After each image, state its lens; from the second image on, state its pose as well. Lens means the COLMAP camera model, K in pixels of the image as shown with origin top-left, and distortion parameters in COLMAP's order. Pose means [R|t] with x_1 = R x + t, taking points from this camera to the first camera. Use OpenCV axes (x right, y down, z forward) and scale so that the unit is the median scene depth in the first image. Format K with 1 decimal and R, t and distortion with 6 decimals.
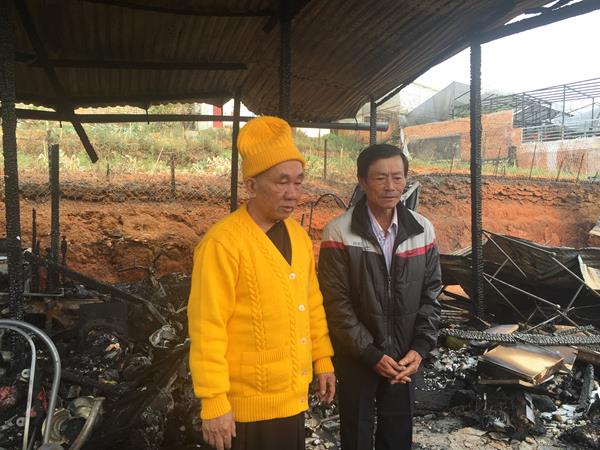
lens RADIAL K [[509.5, 0, 285.7], [0, 509.5, 223.7], [0, 0, 1]] dist [0.082952, -0.123738]
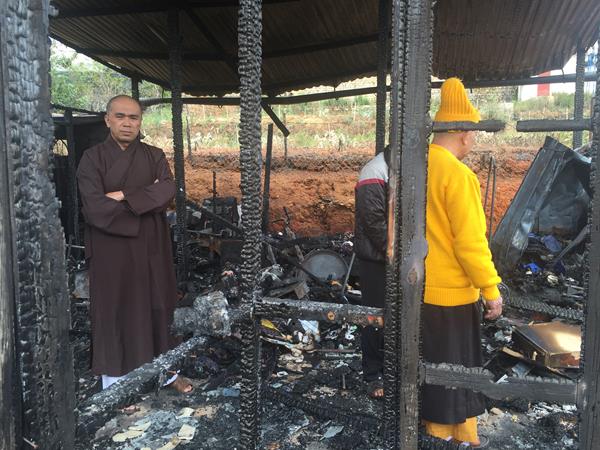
lens RADIAL K [[506.1, 0, 303.6], [0, 506.1, 232.1], [0, 0, 1]] dist [0.084259, -0.121630]
pose [[0.809551, 0.056305, -0.584343, 0.327121], [-0.022967, 0.997666, 0.064312, 0.025202], [0.586600, -0.038643, 0.808955, 0.033906]]
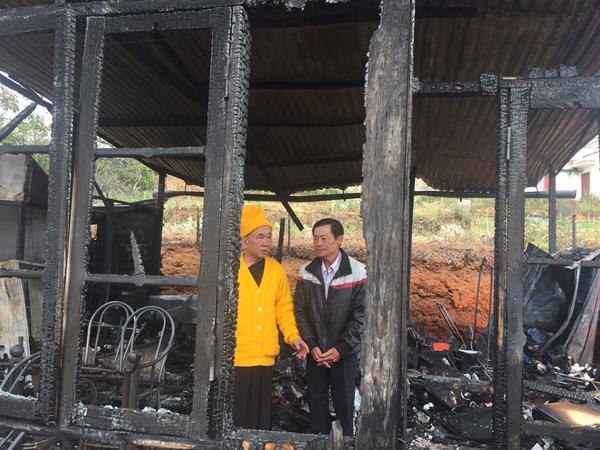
lens RADIAL K [[506.1, 0, 303.6], [0, 506.1, 232.1], [0, 0, 1]] dist [0.084259, -0.121630]
pose [[0.853536, -0.003270, -0.521024, 0.293837], [-0.057348, 0.993315, -0.100180, 0.017091], [0.517869, 0.115387, 0.847643, -0.121673]]
